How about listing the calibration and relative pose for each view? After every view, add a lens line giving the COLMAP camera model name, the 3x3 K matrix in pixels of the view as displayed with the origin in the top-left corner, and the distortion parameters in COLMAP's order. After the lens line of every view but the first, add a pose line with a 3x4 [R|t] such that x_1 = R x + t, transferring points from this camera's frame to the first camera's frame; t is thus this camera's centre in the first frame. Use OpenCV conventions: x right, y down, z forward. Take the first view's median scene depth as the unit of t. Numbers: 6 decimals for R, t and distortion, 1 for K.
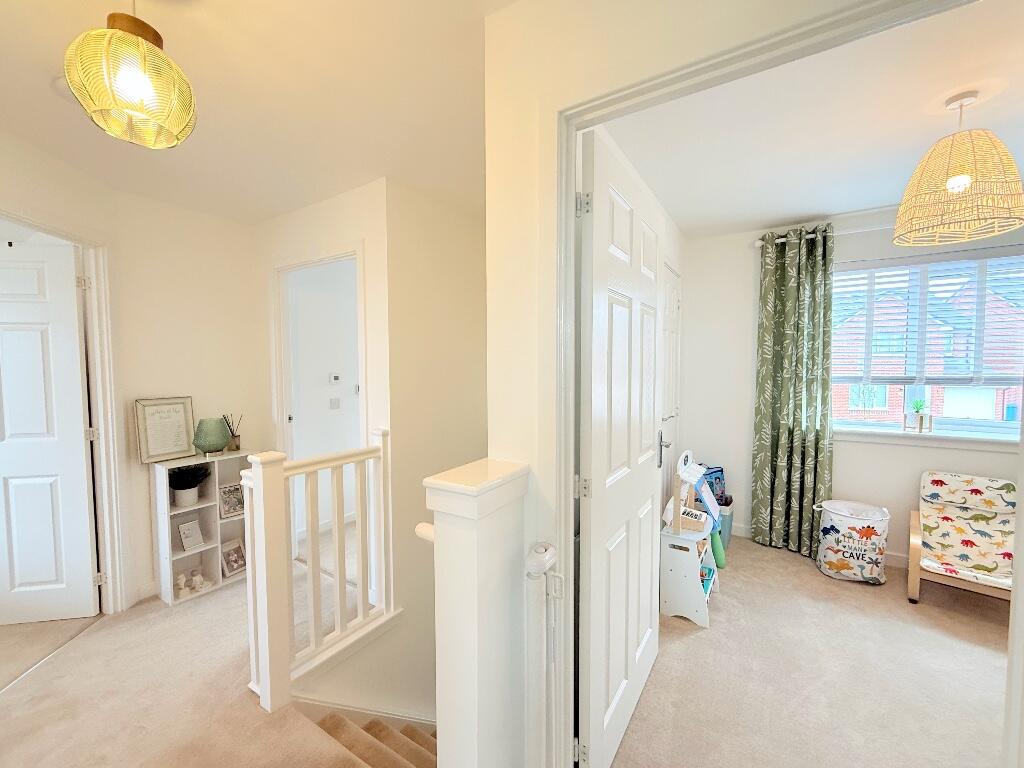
lens RADIAL K [[409.3, 0, 512.2], [0, 409.3, 385.8], [0, 0, 1]] dist [0.000719, 0.000705]
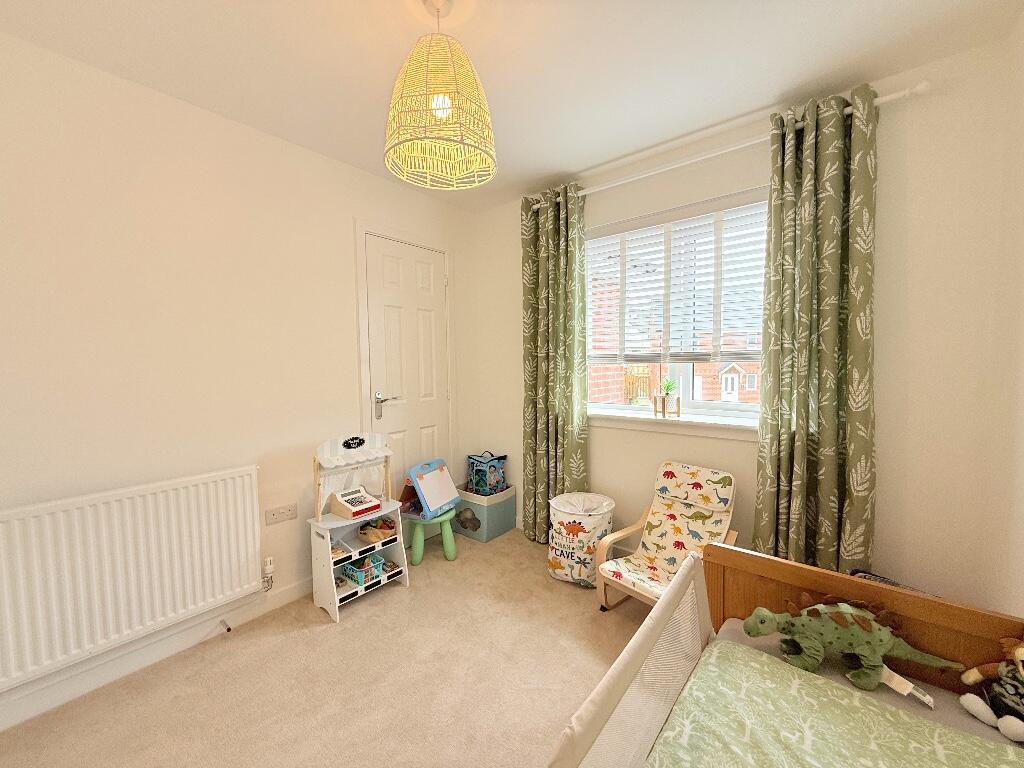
lens RADIAL K [[409.3, 0, 512.3], [0, 409.3, 383.7], [0, 0, 1]] dist [0.000719, 0.000705]
pose [[0.992376, 0.006658, -0.123068, 0.832520], [-0.007405, 0.999957, -0.005617, 0.053117], [0.123026, 0.006486, 0.992382, 0.106667]]
